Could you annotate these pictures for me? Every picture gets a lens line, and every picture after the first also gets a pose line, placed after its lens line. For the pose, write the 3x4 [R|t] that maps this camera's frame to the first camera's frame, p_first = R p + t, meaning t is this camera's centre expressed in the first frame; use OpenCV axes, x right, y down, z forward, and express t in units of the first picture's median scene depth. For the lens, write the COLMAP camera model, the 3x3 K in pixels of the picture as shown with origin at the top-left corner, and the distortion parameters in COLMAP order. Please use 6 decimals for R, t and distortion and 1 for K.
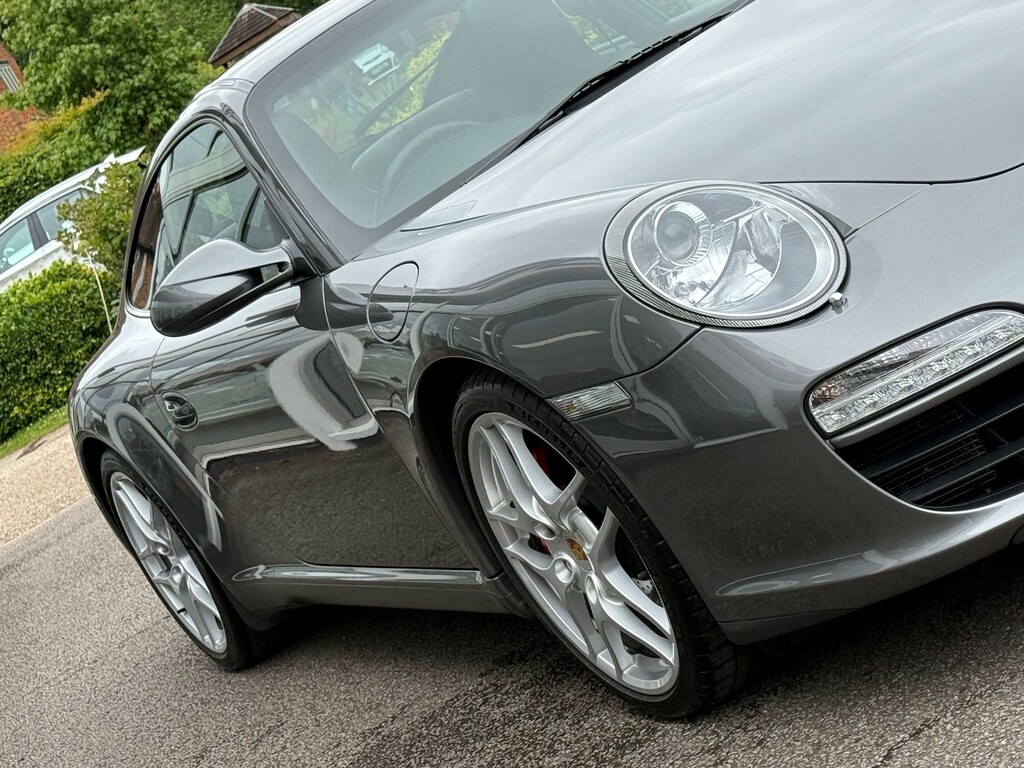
lens RADIAL K [[2026.3, 0, 512.0], [0, 2026.3, 384.0], [0, 0, 1]] dist [0.614590, -7.678988]
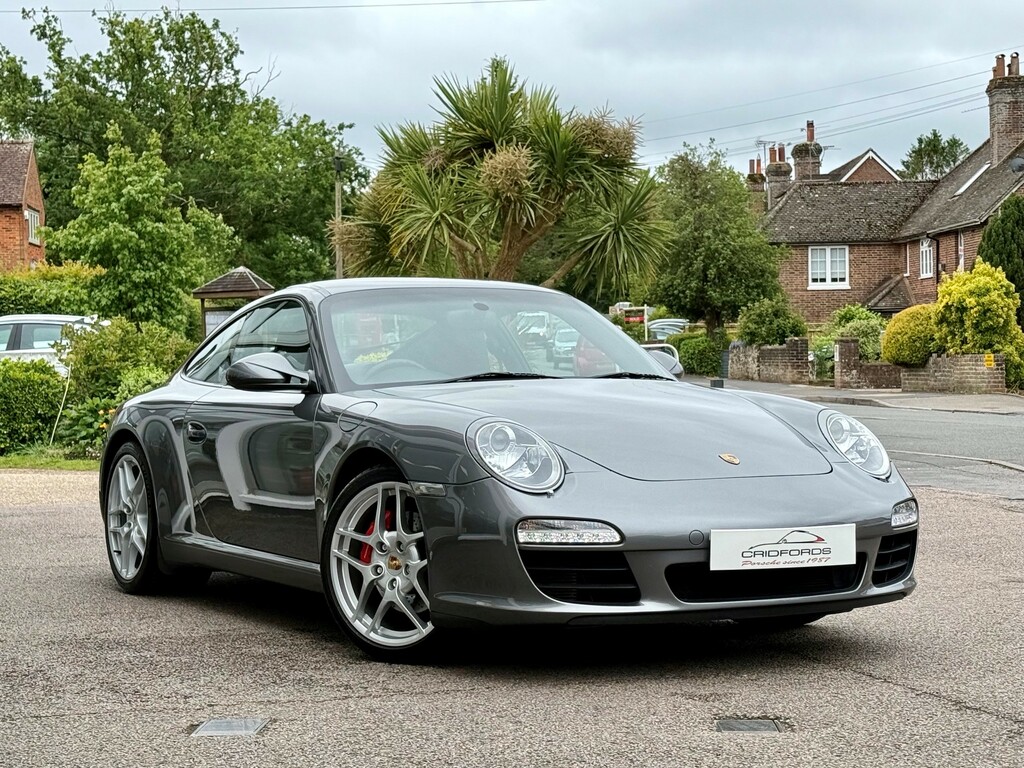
lens RADIAL K [[1772.6, 0, 512.0], [0, 1772.6, 384.0], [0, 0, 1]] dist [0.016168, 0.020337]
pose [[0.875009, 0.481568, 0.049513, -0.016539], [-0.462875, 0.862203, -0.205798, 0.143920], [-0.141796, 0.157156, 0.977341, -0.475787]]
